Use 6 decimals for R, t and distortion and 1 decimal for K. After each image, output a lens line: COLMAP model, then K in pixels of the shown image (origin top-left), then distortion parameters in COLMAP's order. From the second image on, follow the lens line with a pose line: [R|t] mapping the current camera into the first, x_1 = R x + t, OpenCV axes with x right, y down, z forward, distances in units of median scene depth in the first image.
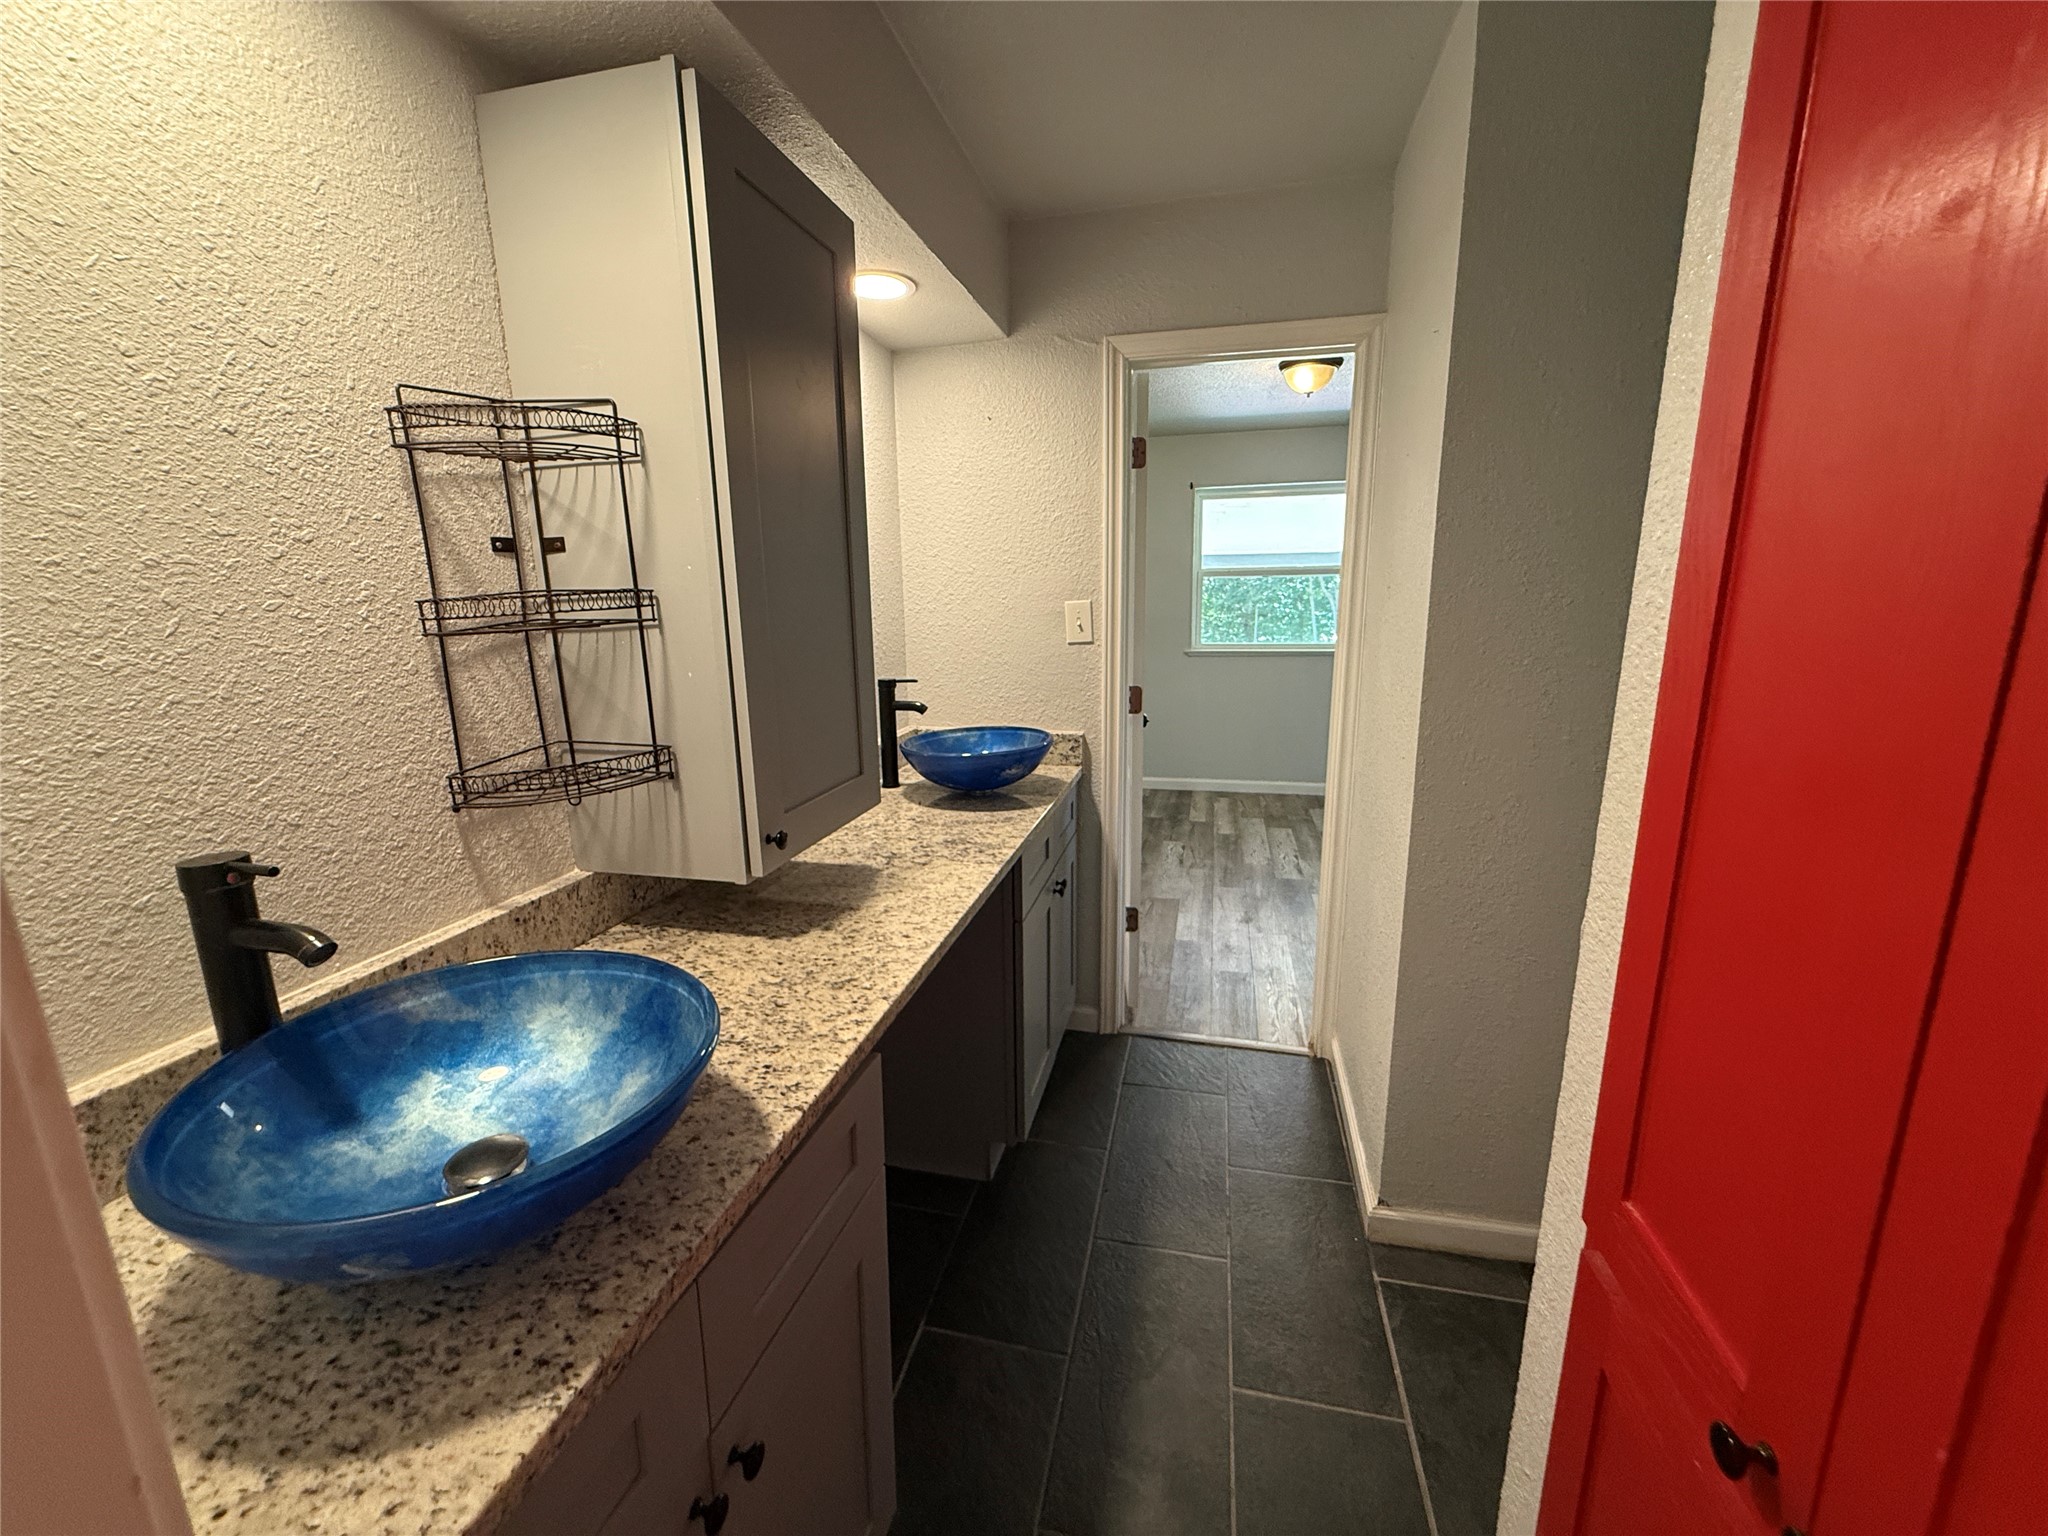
lens RADIAL K [[810.3, 0, 1022.4], [0, 810.3, 765.9], [0, 0, 1]] dist [-0.000662, 0.000342]
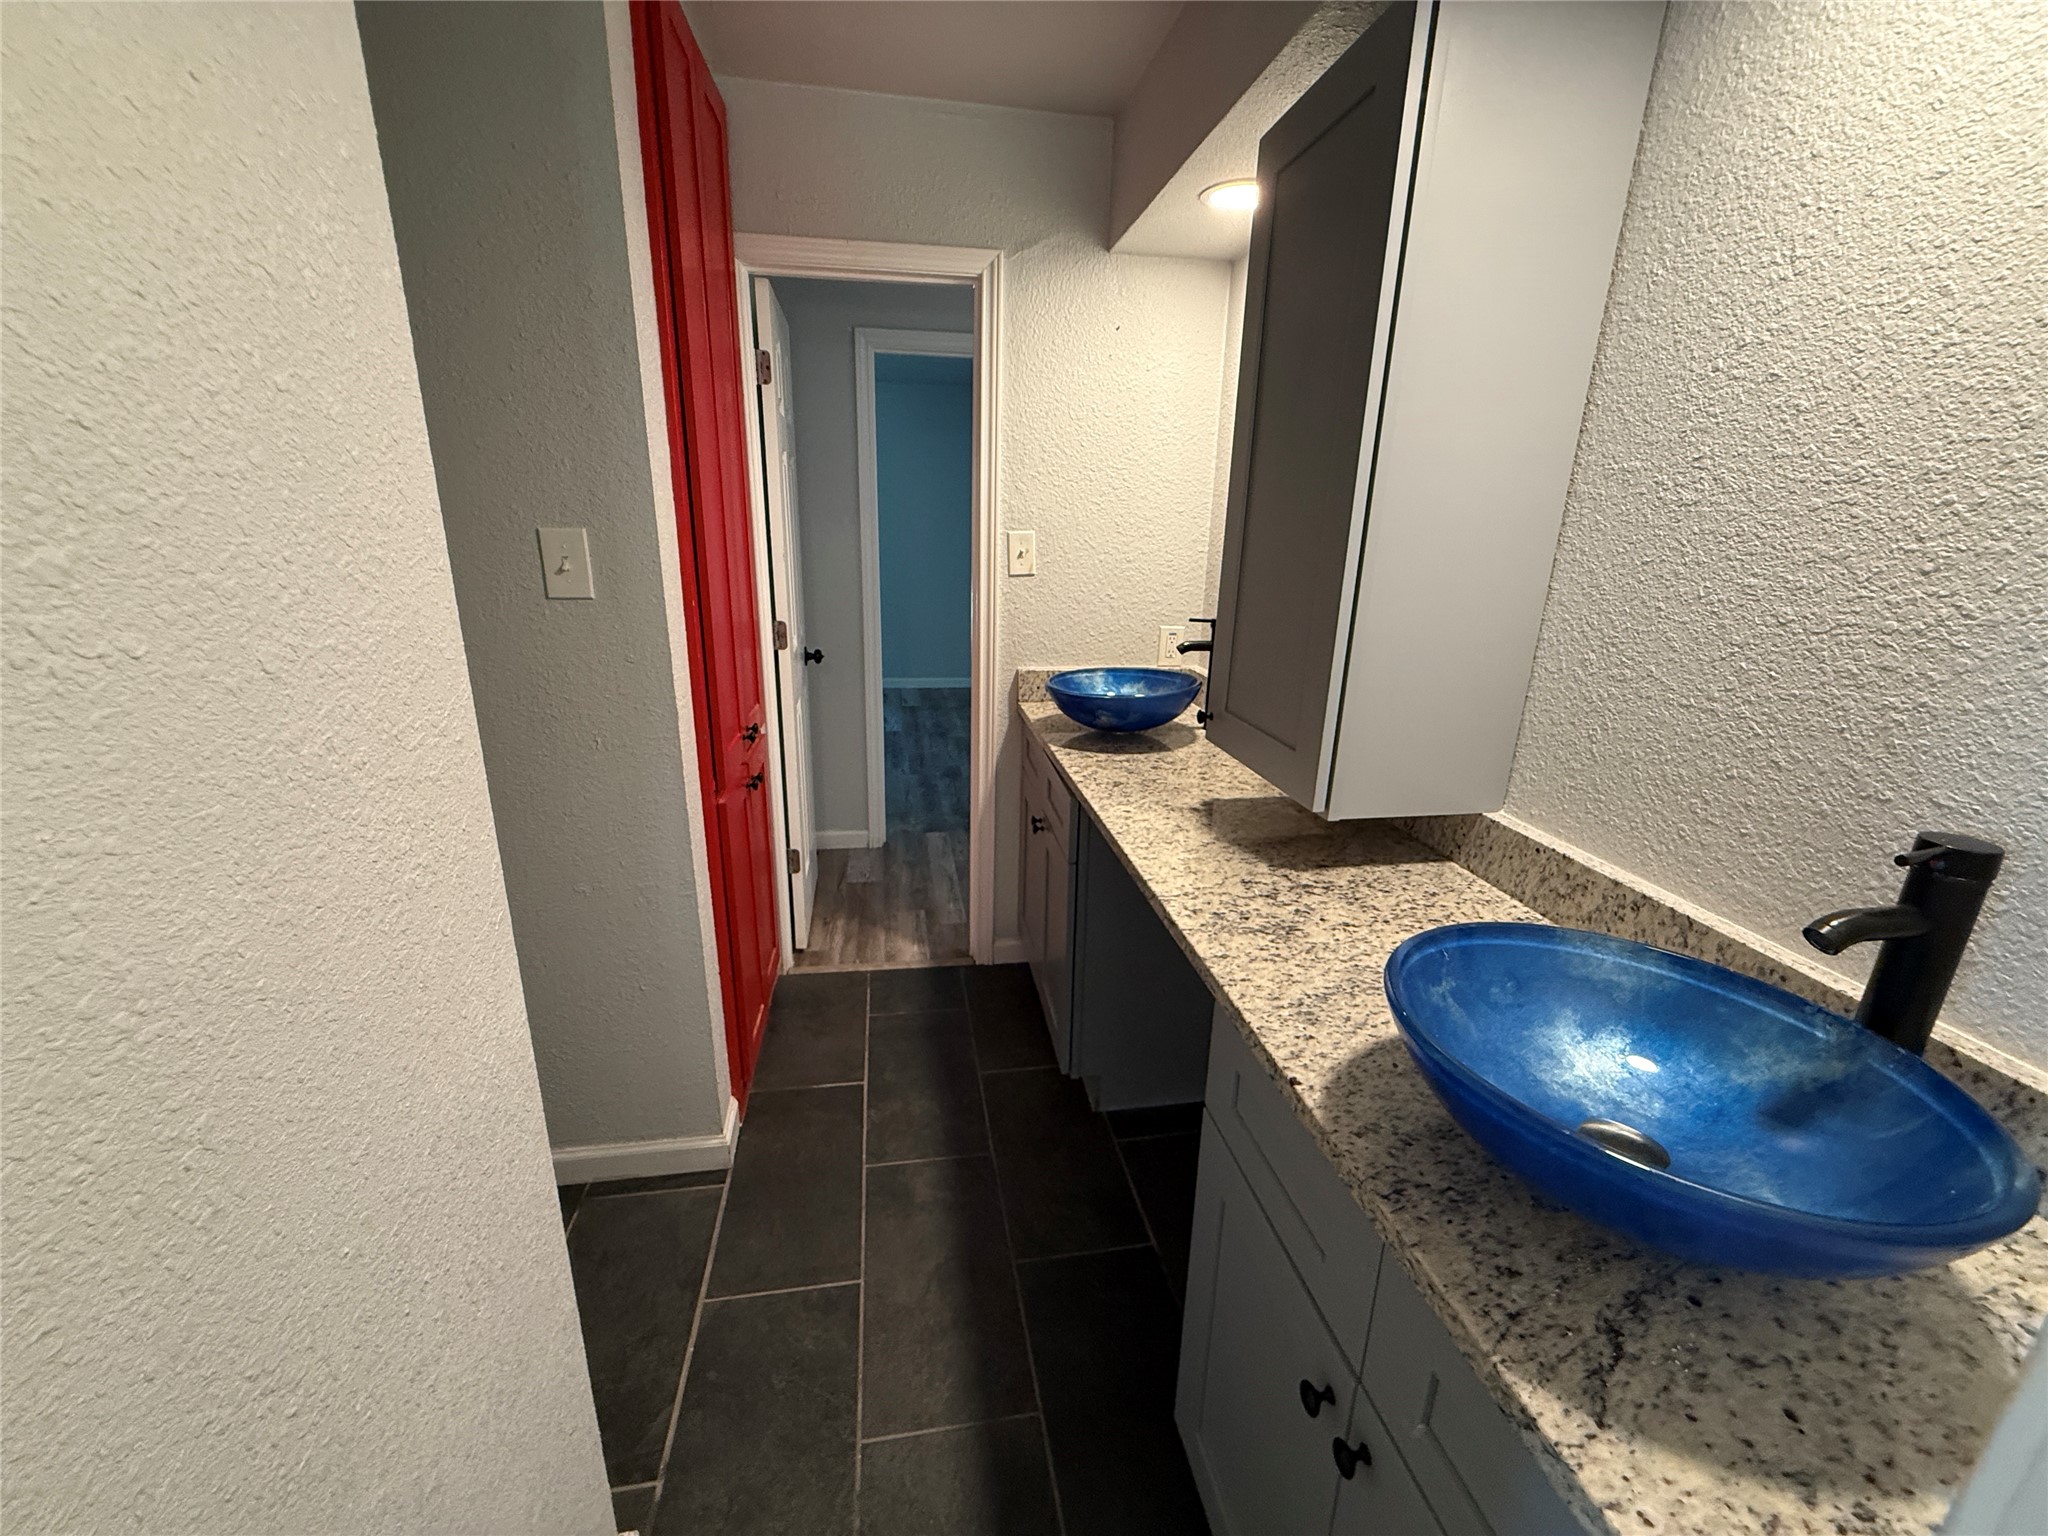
lens RADIAL K [[810.3, 0, 1022.4], [0, 810.3, 765.9], [0, 0, 1]] dist [-0.000662, 0.000342]
pose [[-0.921668, 0.102952, -0.374071, 0.370220], [-0.092040, 0.878609, 0.468588, -0.334380], [0.376904, 0.466312, -0.800310, 1.523634]]
